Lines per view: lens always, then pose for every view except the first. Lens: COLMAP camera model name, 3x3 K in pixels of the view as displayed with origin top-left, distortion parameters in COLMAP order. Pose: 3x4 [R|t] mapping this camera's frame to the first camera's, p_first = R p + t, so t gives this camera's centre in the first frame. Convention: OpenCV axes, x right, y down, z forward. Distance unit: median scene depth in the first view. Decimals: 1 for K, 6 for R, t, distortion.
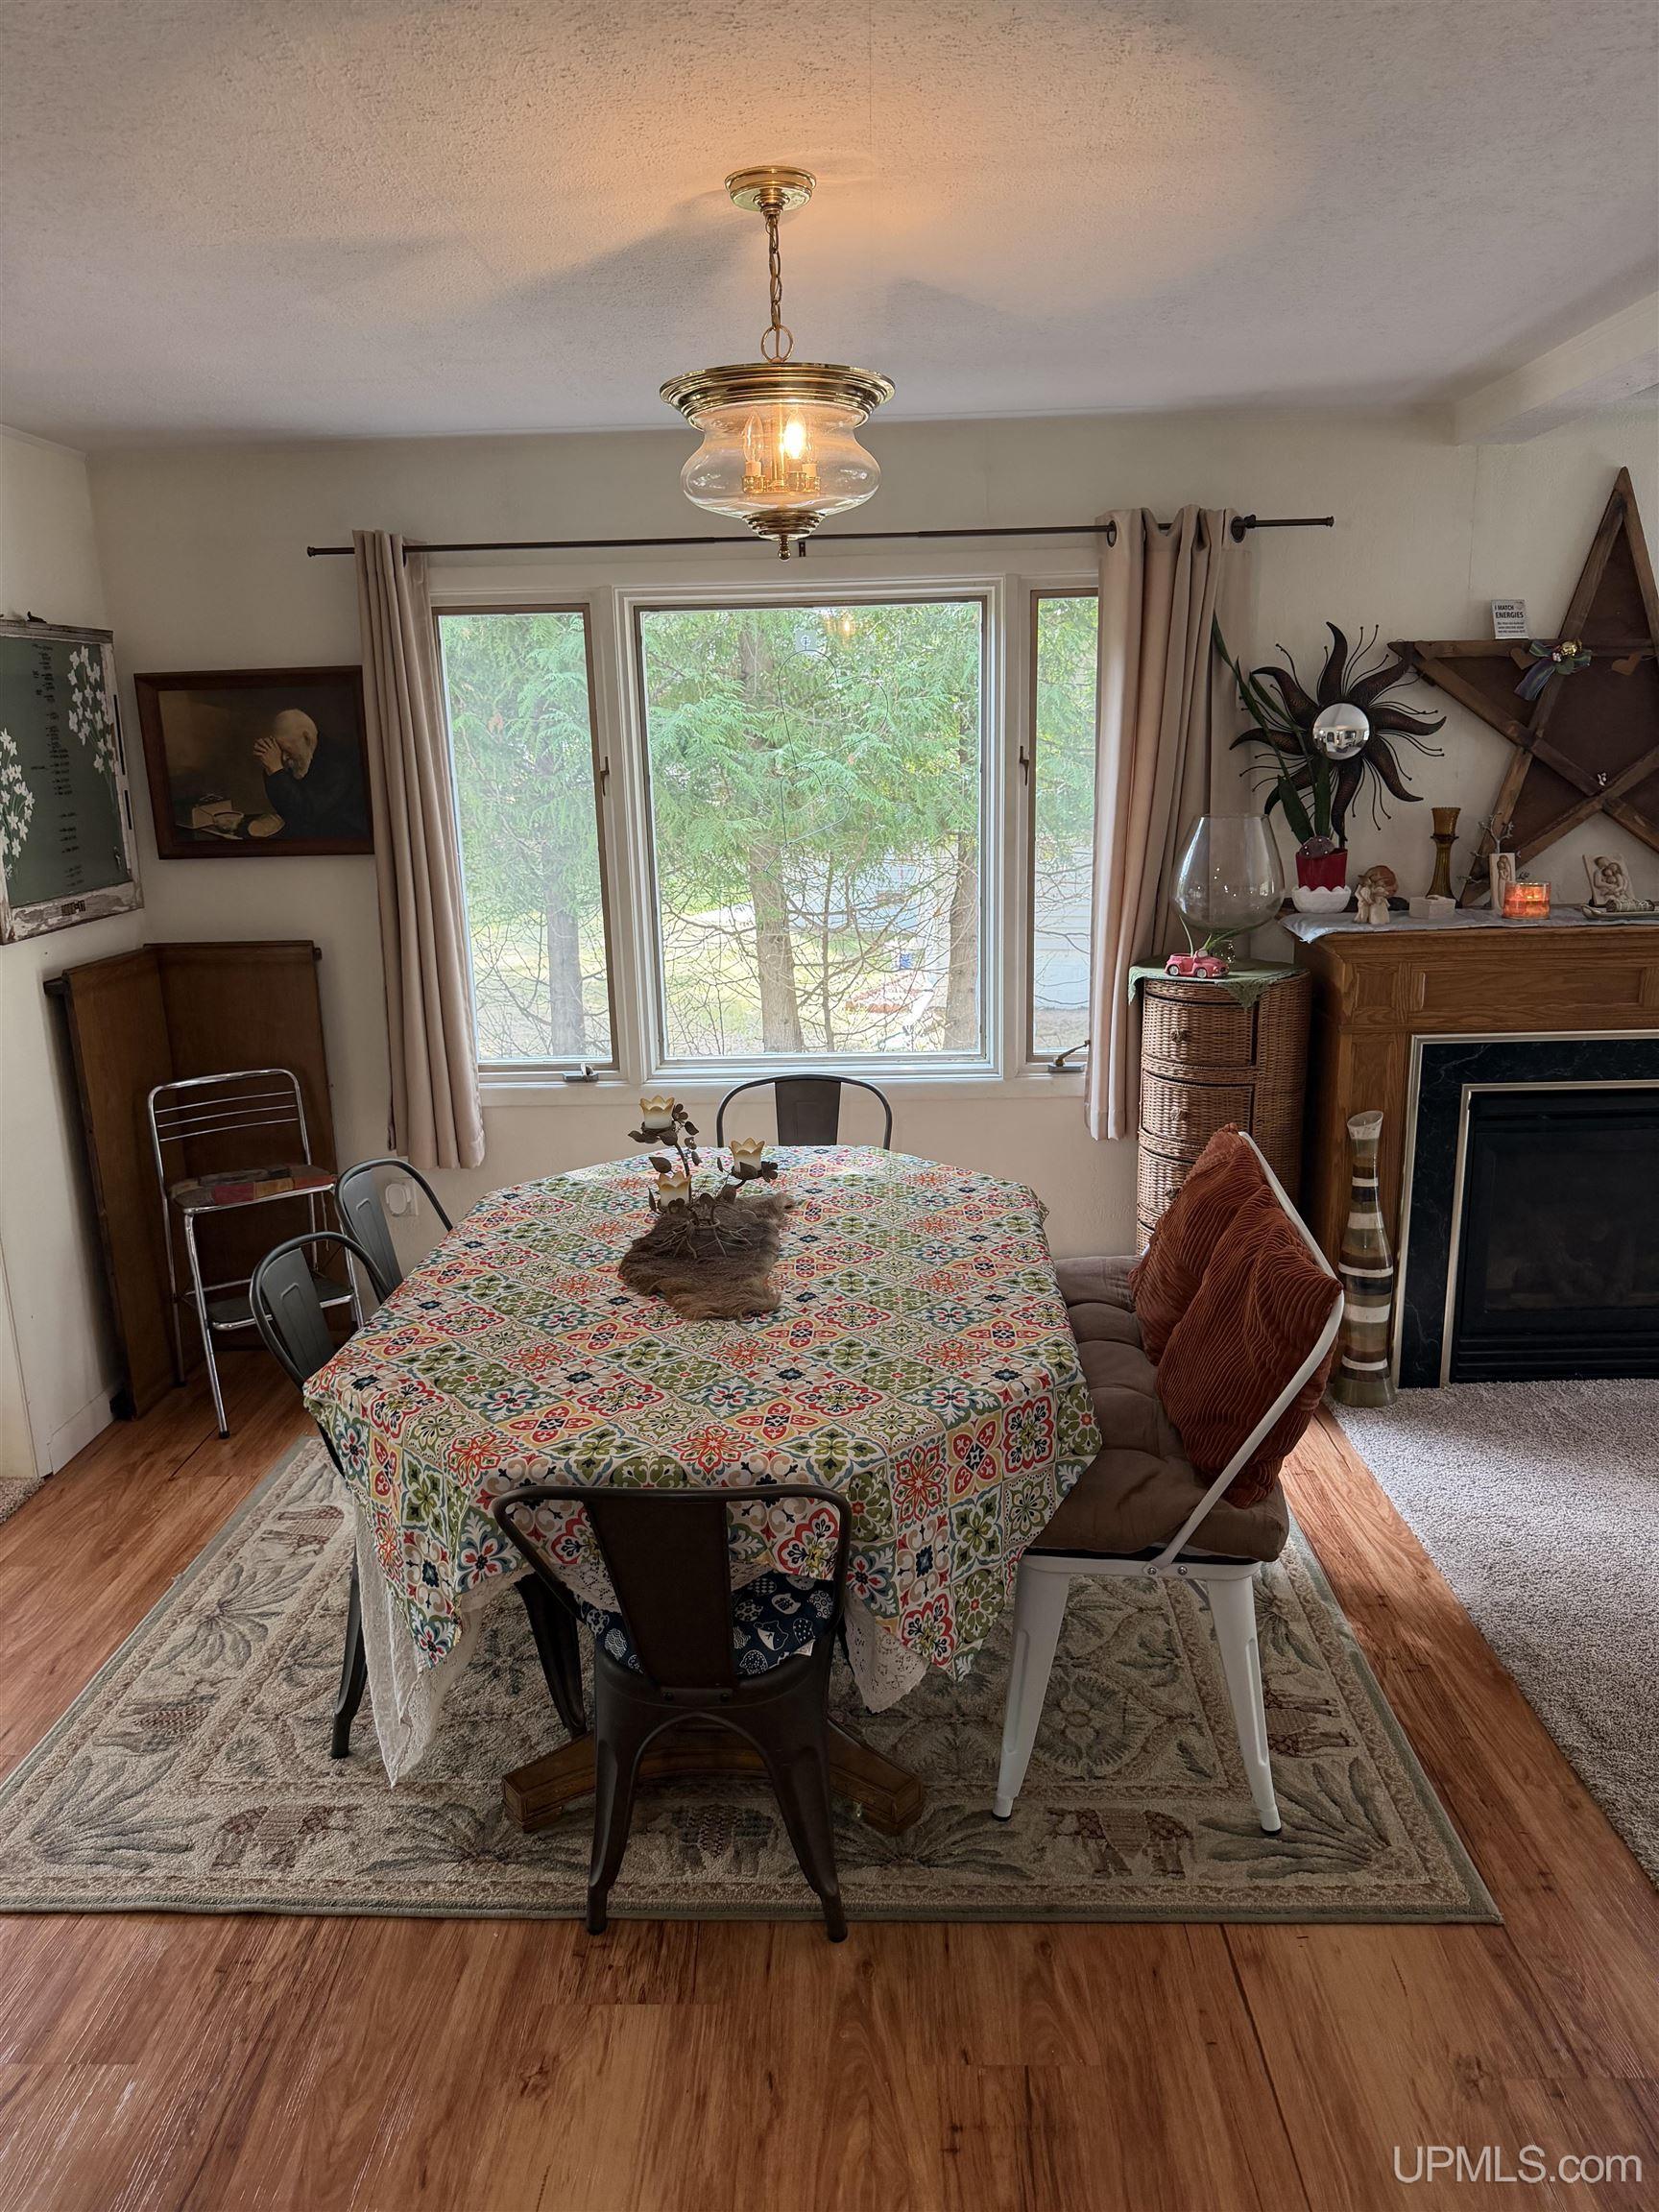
lens RADIAL K [[1566.1, 0, 823.5], [0, 1566.1, 1094.5], [0, 0, 1]] dist [0.046265, -0.058207]
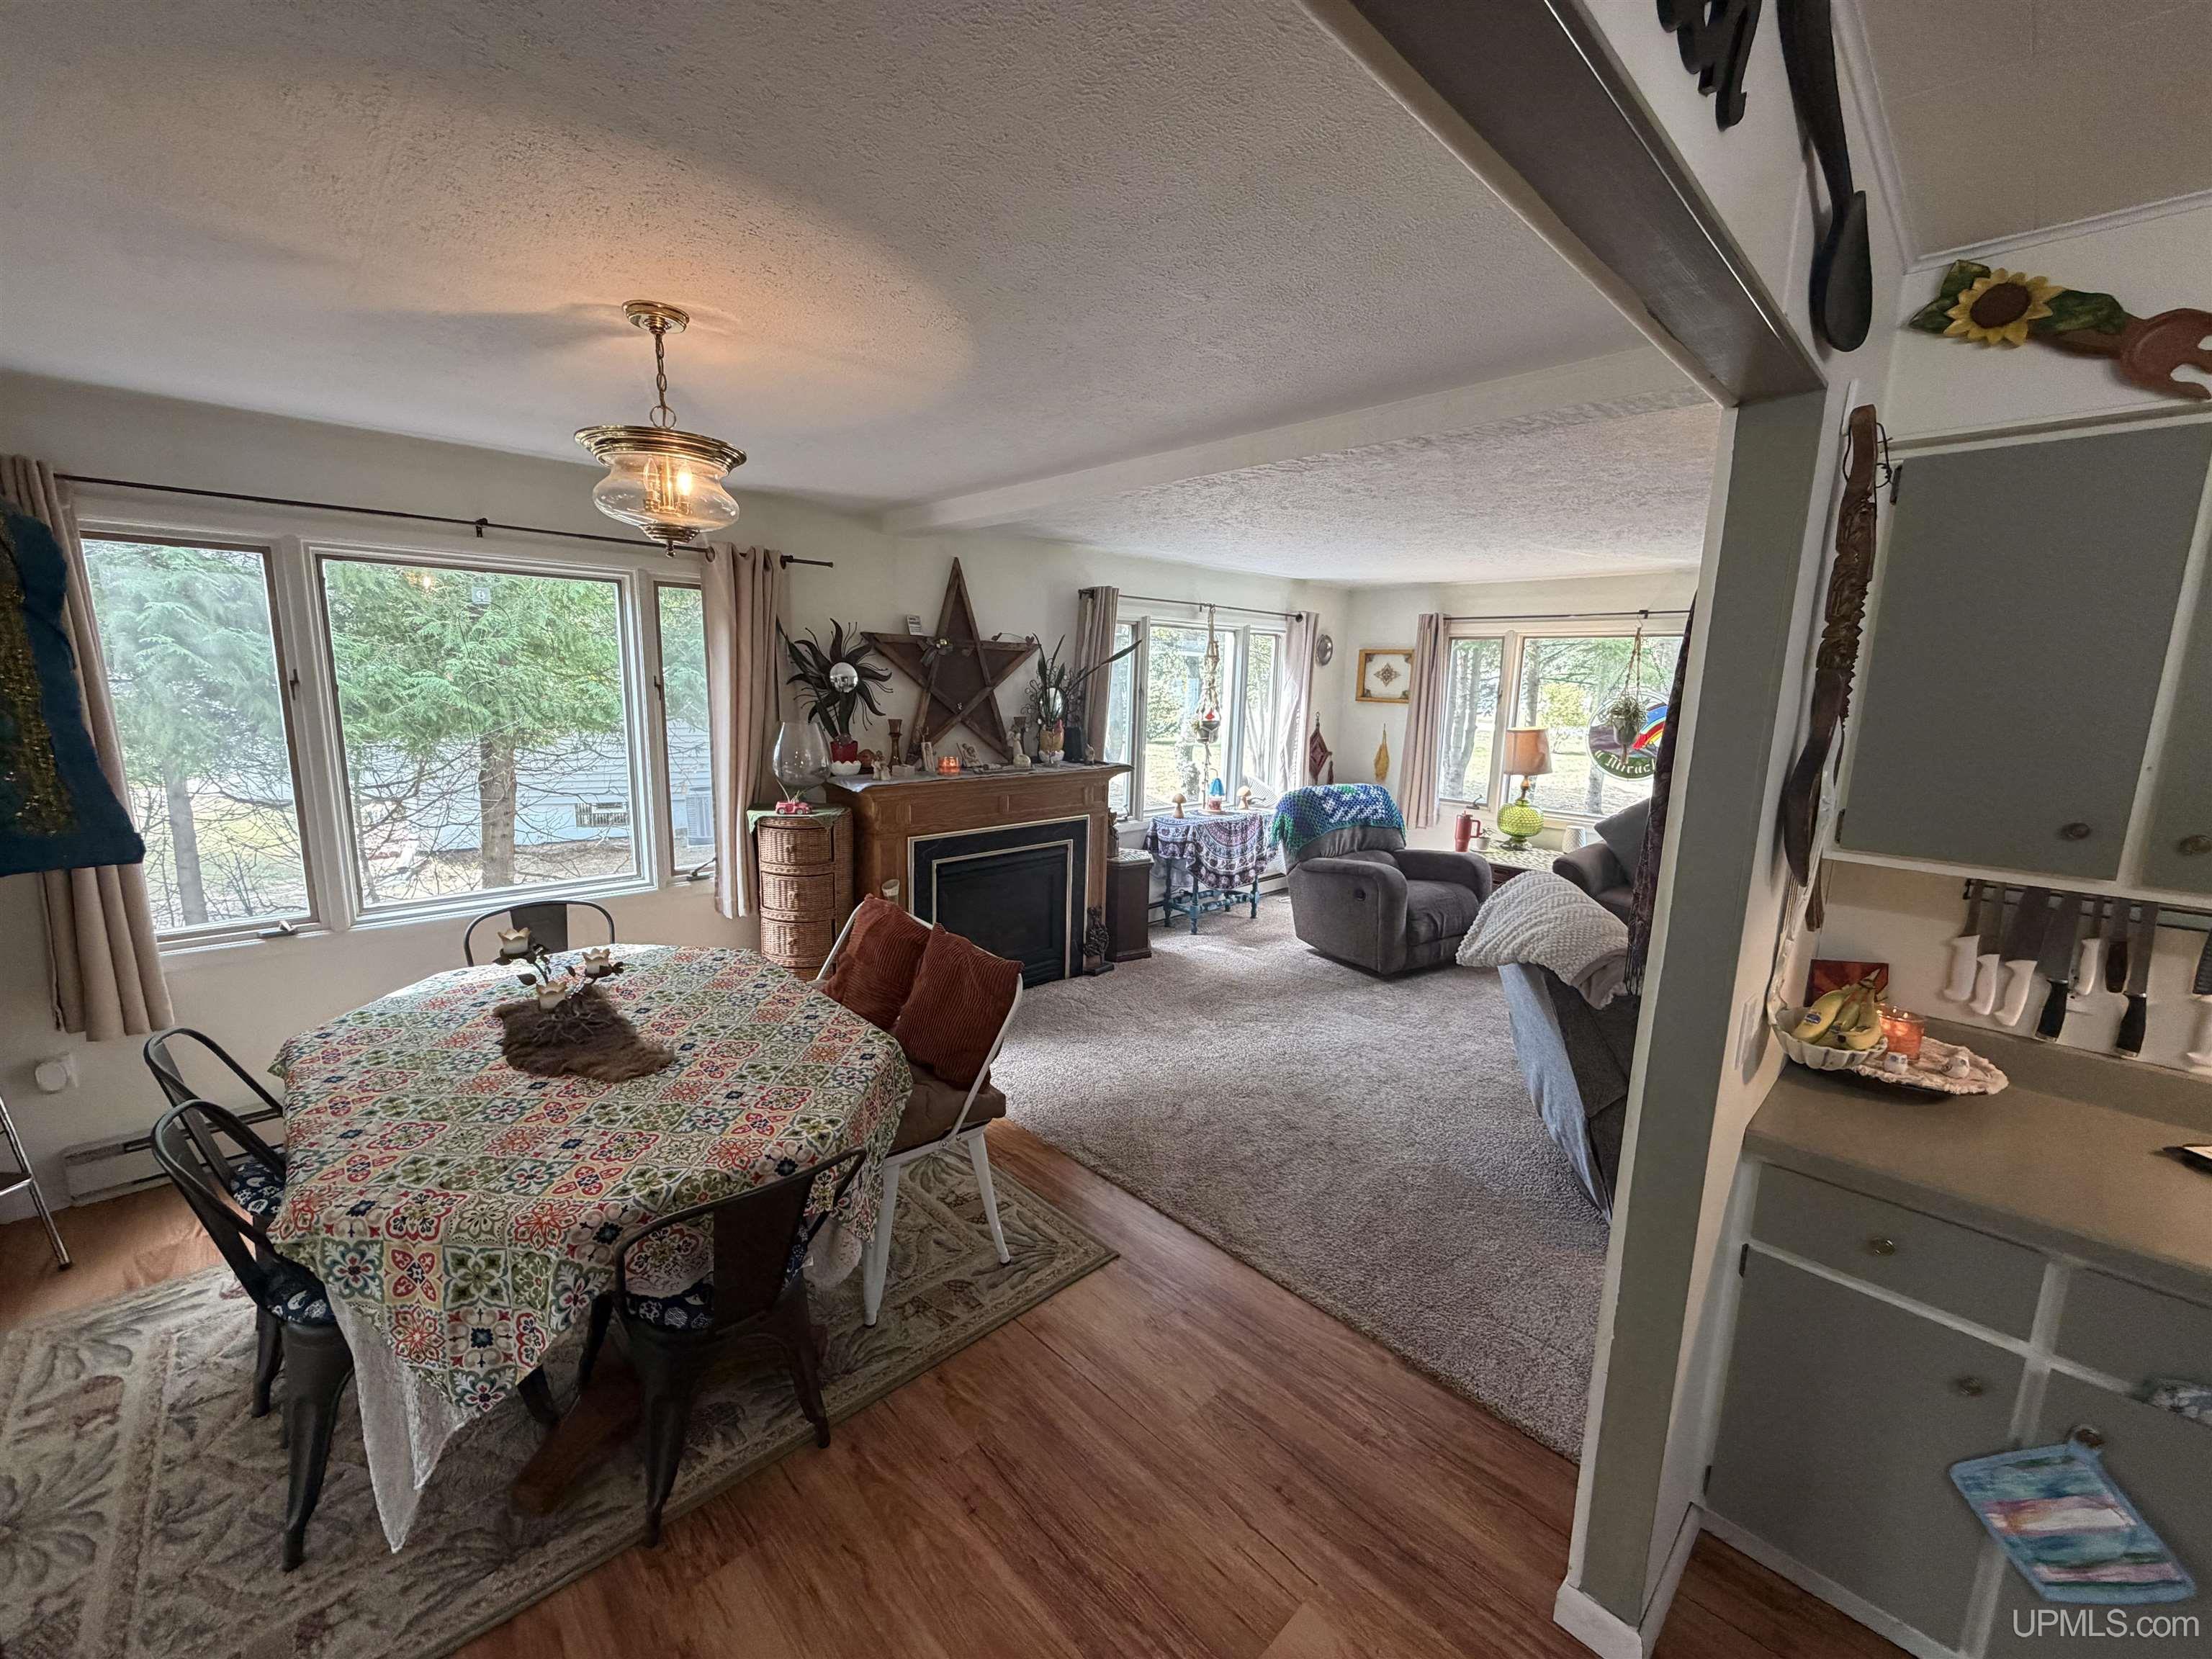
lens RADIAL K [[877.1, 0, 1103.6], [0, 877.1, 823.3], [0, 0, 1]] dist [0.010883, 0.000738]
pose [[0.713037, -0.074958, 0.697108, -0.268099], [0.113783, 0.993460, -0.009560, -0.024890], [-0.691832, 0.086136, 0.716902, 0.102080]]
